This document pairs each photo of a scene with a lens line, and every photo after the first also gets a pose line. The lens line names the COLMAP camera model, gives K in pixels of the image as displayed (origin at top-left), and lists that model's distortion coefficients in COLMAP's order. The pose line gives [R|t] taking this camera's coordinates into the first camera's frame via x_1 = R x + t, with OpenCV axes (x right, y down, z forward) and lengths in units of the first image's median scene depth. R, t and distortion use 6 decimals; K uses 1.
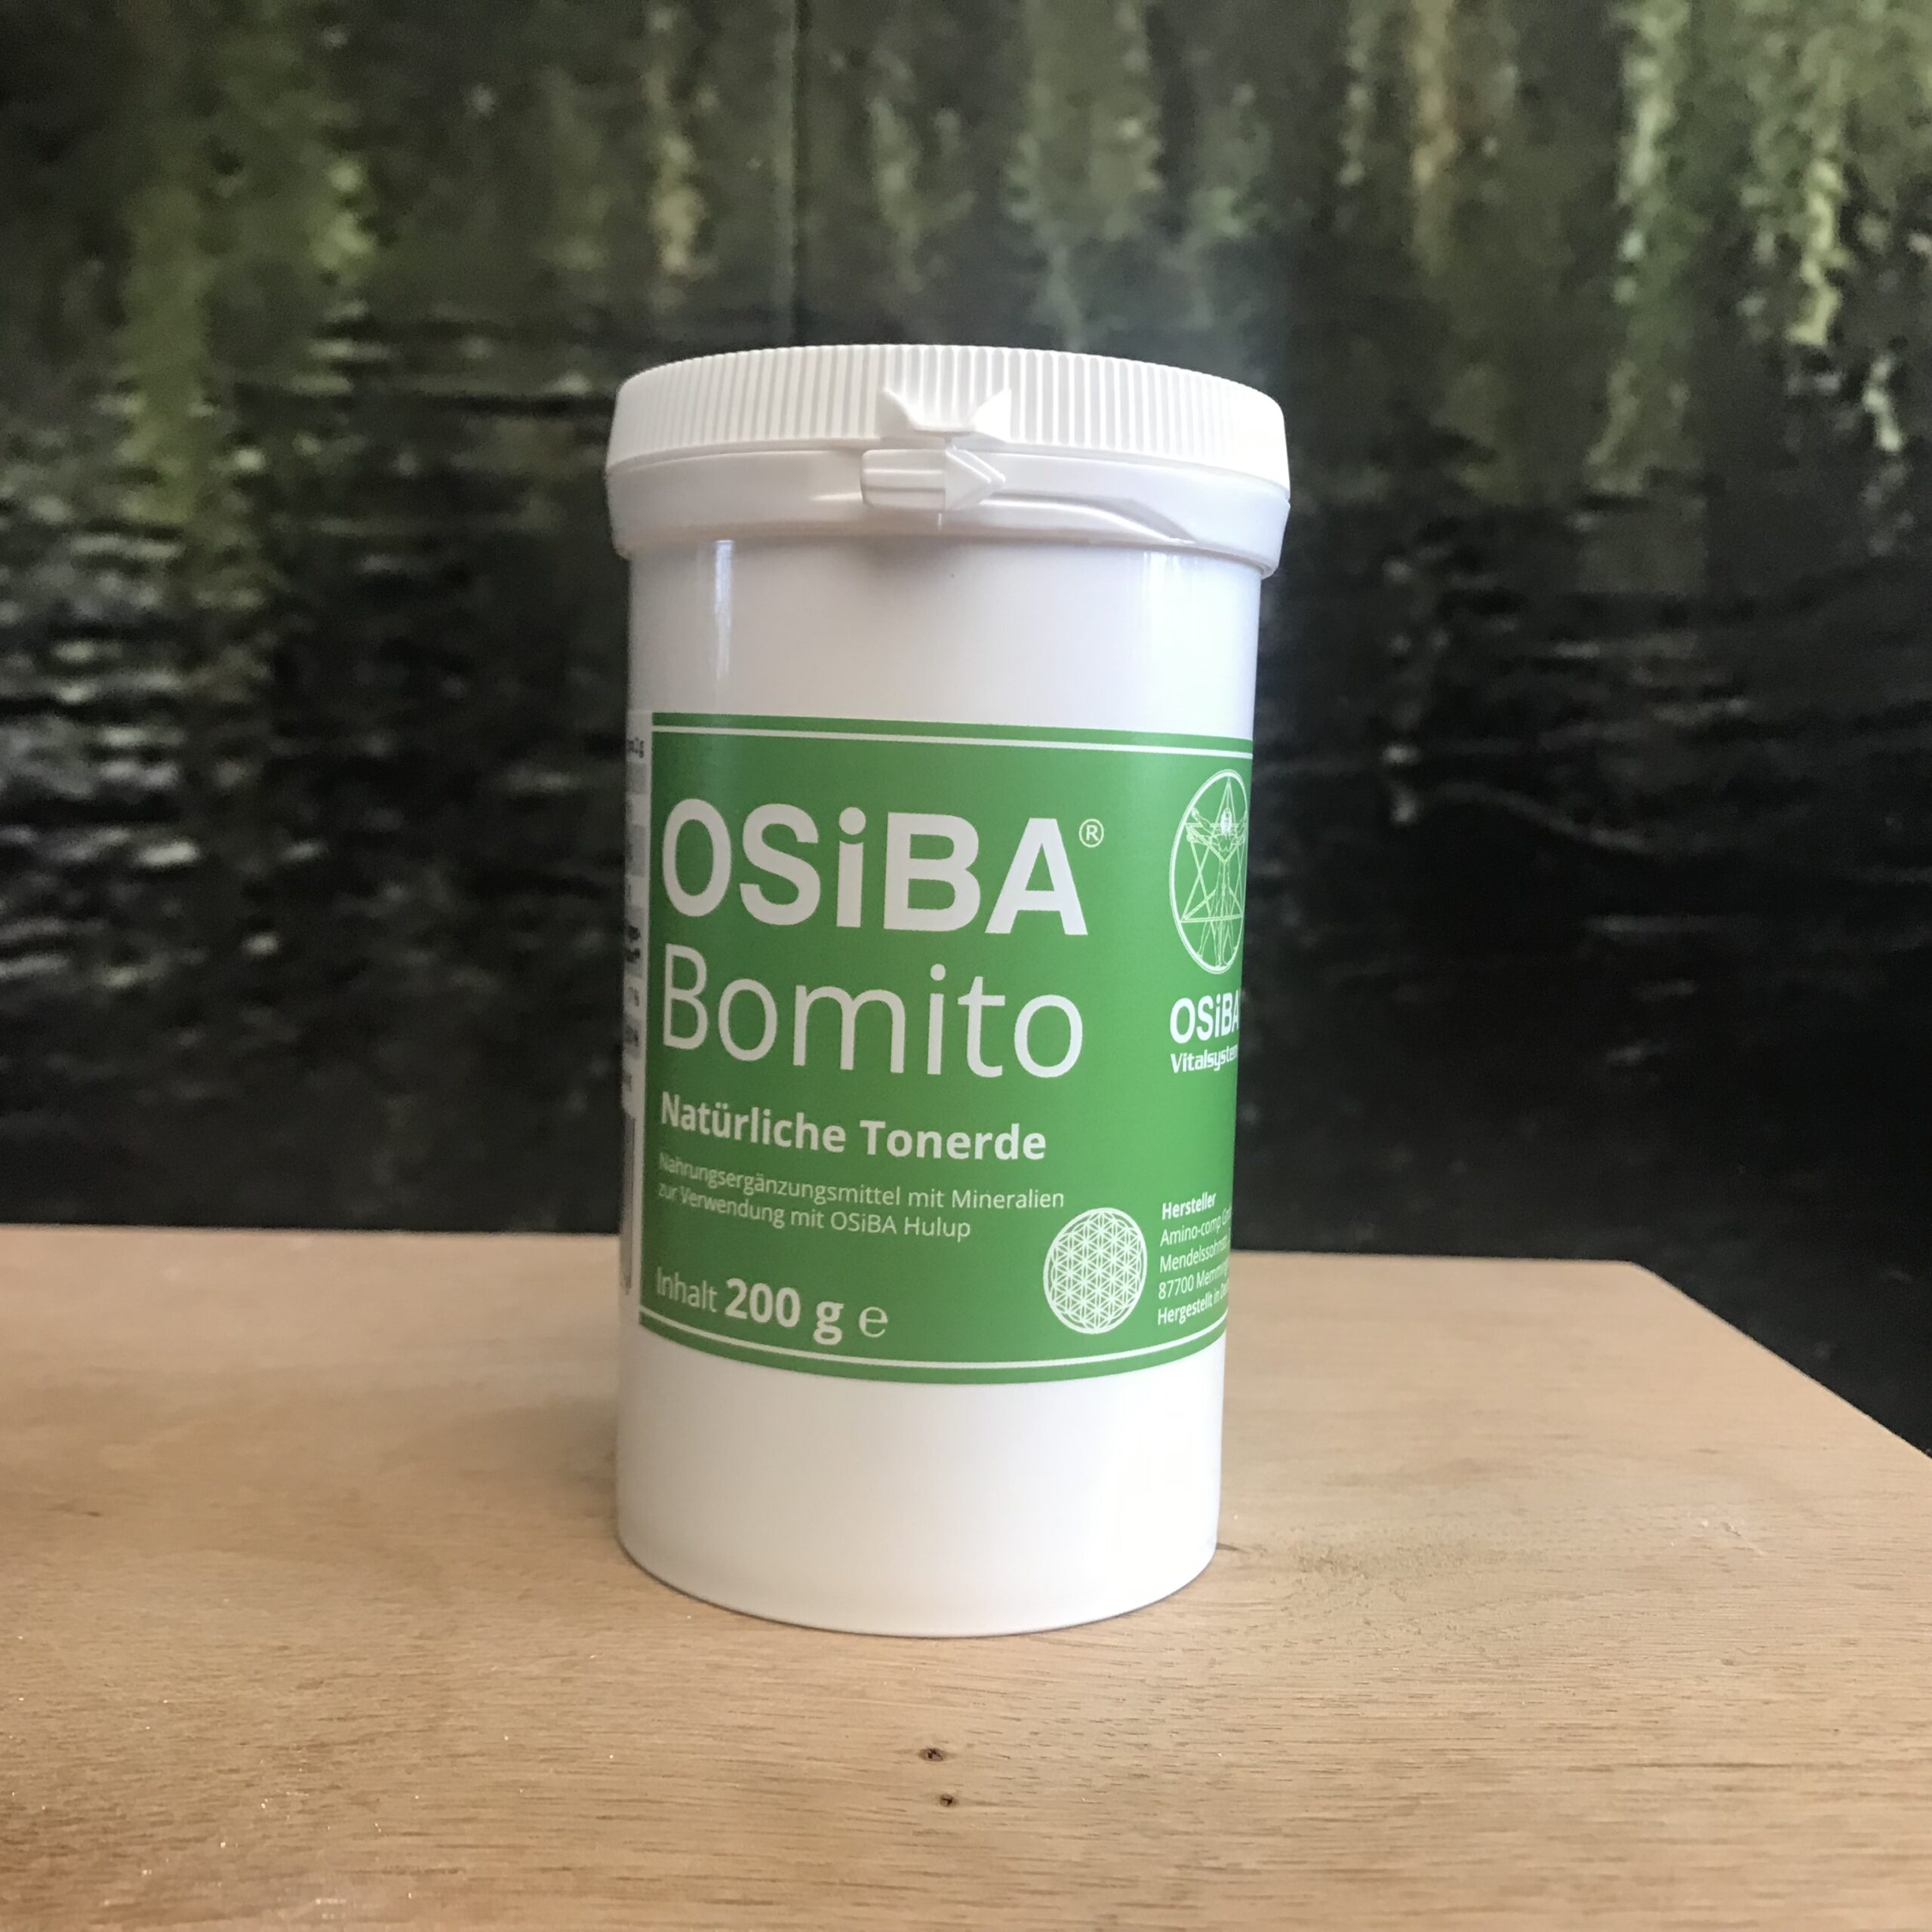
lens RADIAL K [[2246.1, 0, 939.1], [0, 2246.1, 975.1], [0, 0, 1]] dist [-0.073073, 0.157987]
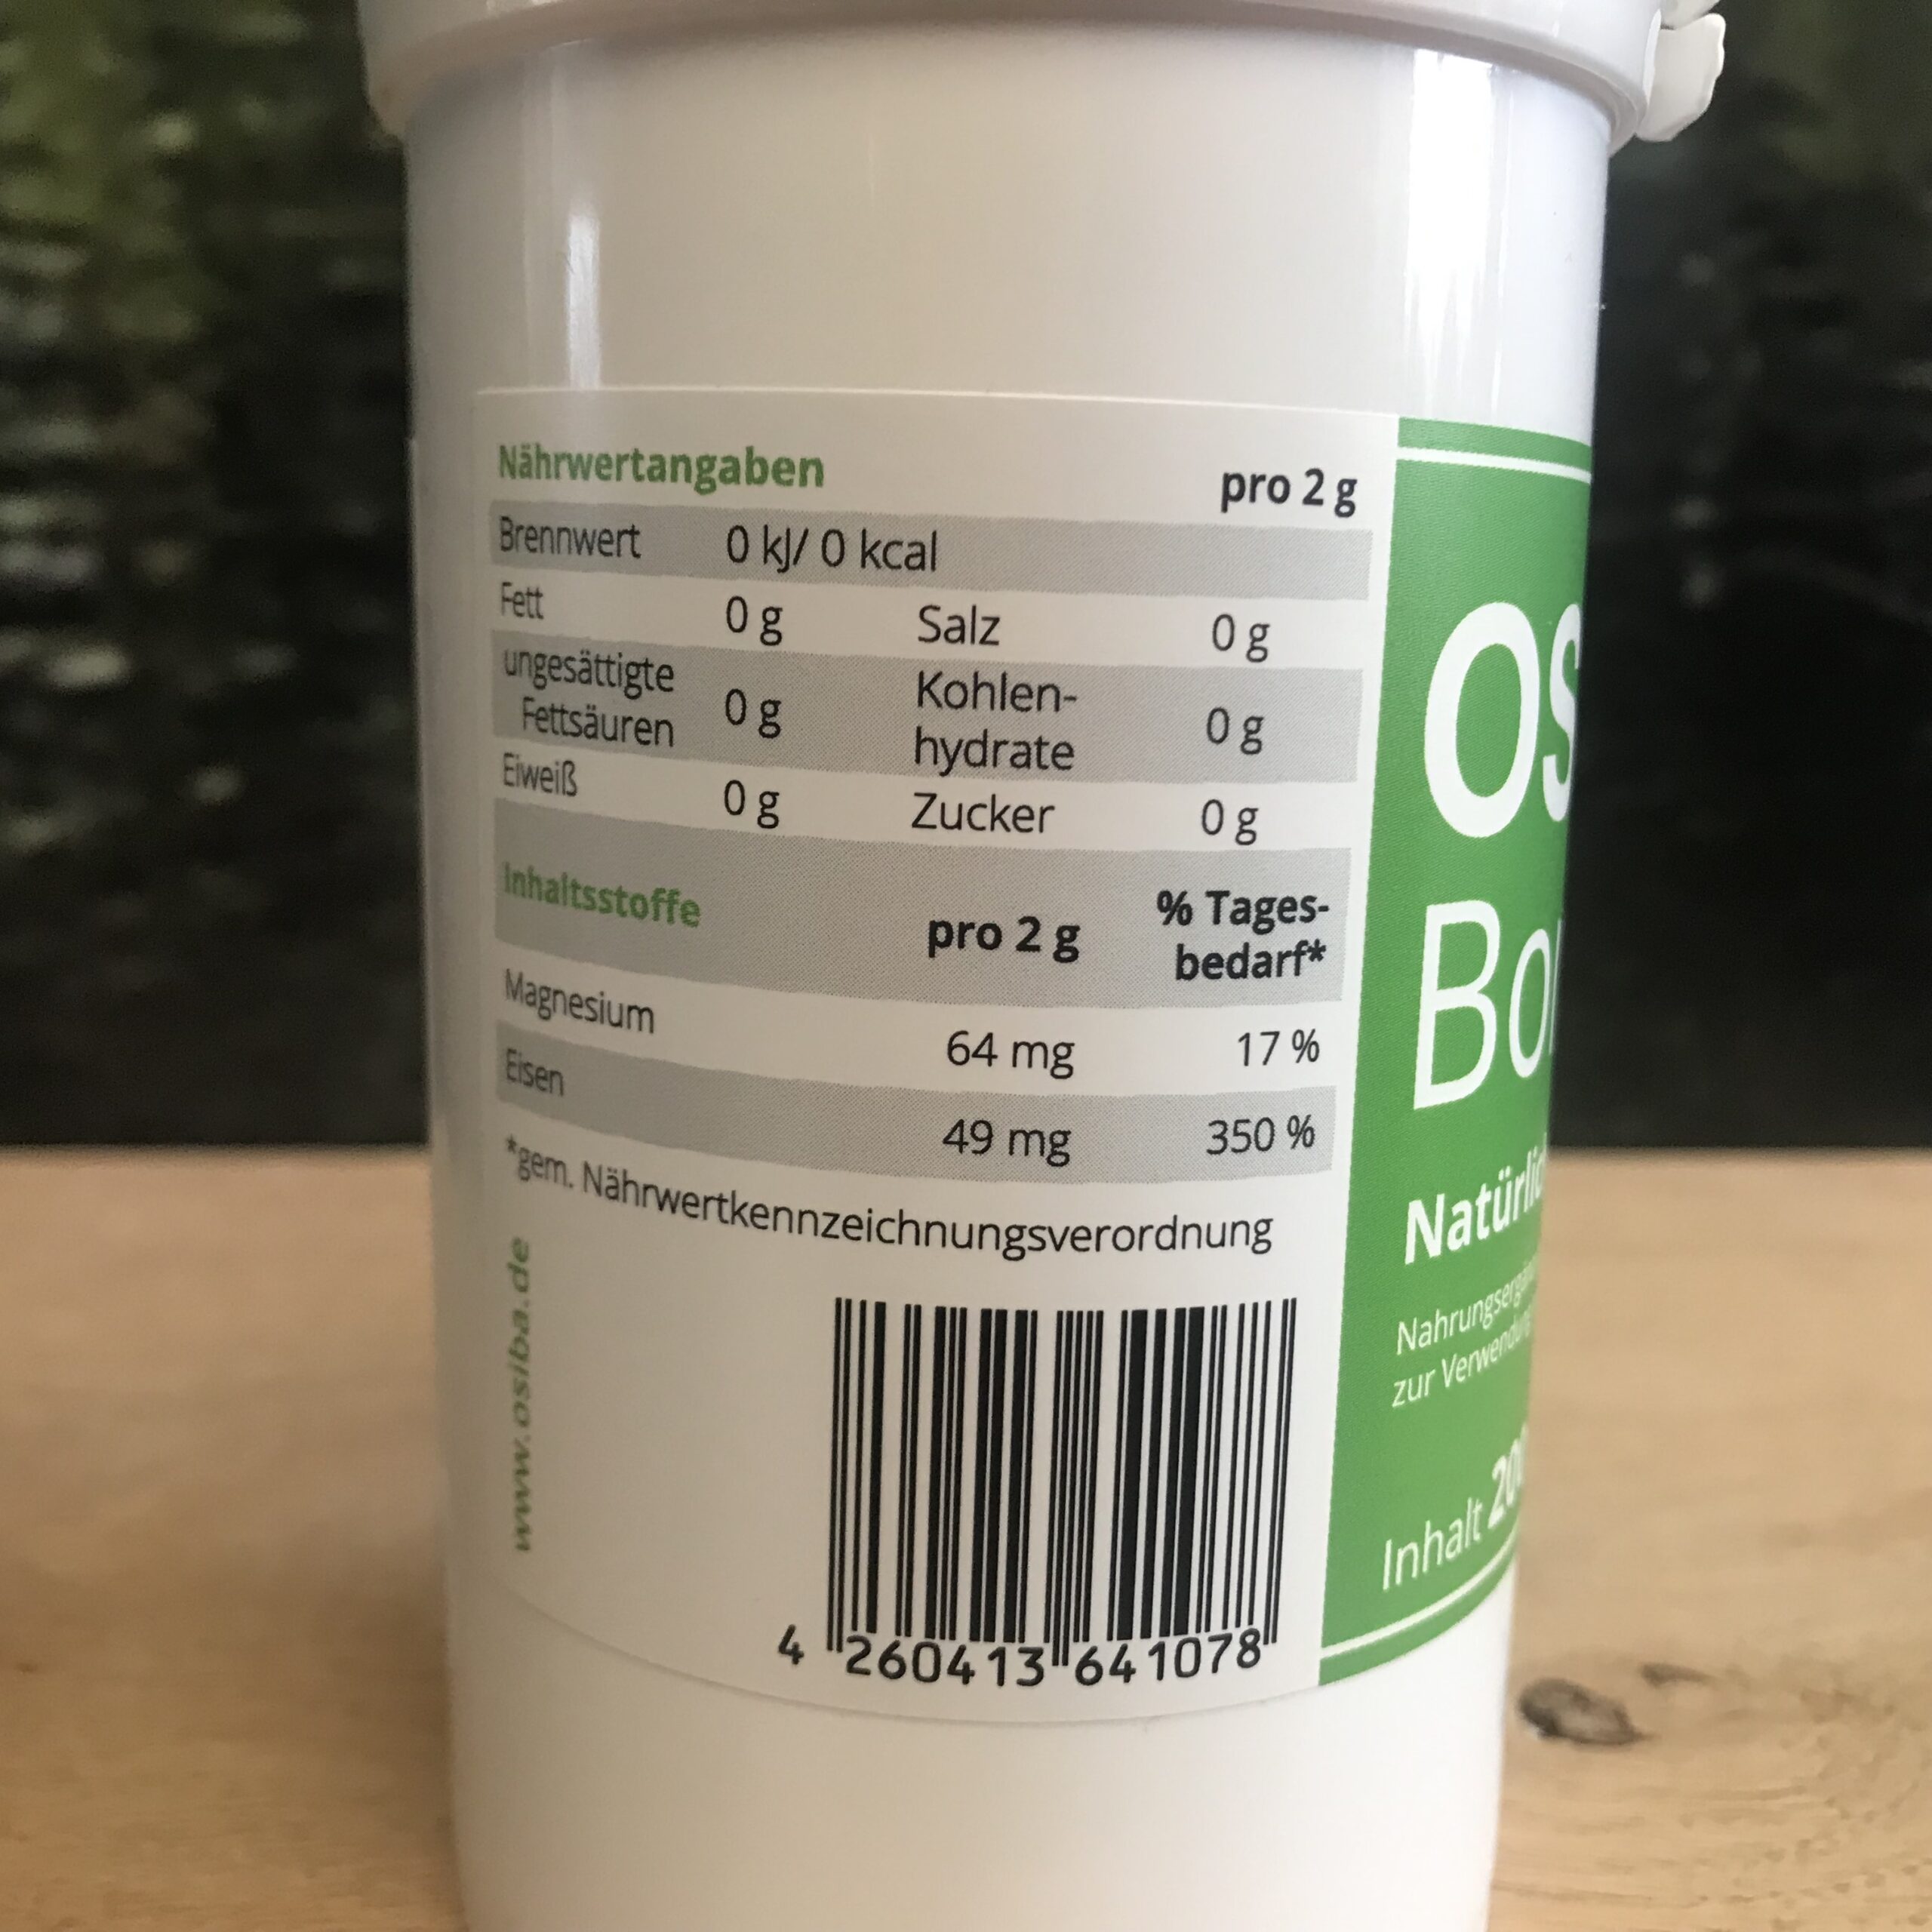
lens RADIAL K [[2278.0, 0, 942.6], [0, 2278.0, 962.8], [0, 0, 1]] dist [-0.043974, 0.065025]
pose [[0.999537, -0.018258, 0.024335, -0.076543], [0.016001, 0.995819, 0.089935, -0.019601], [-0.025875, -0.089504, 0.995650, 0.221094]]
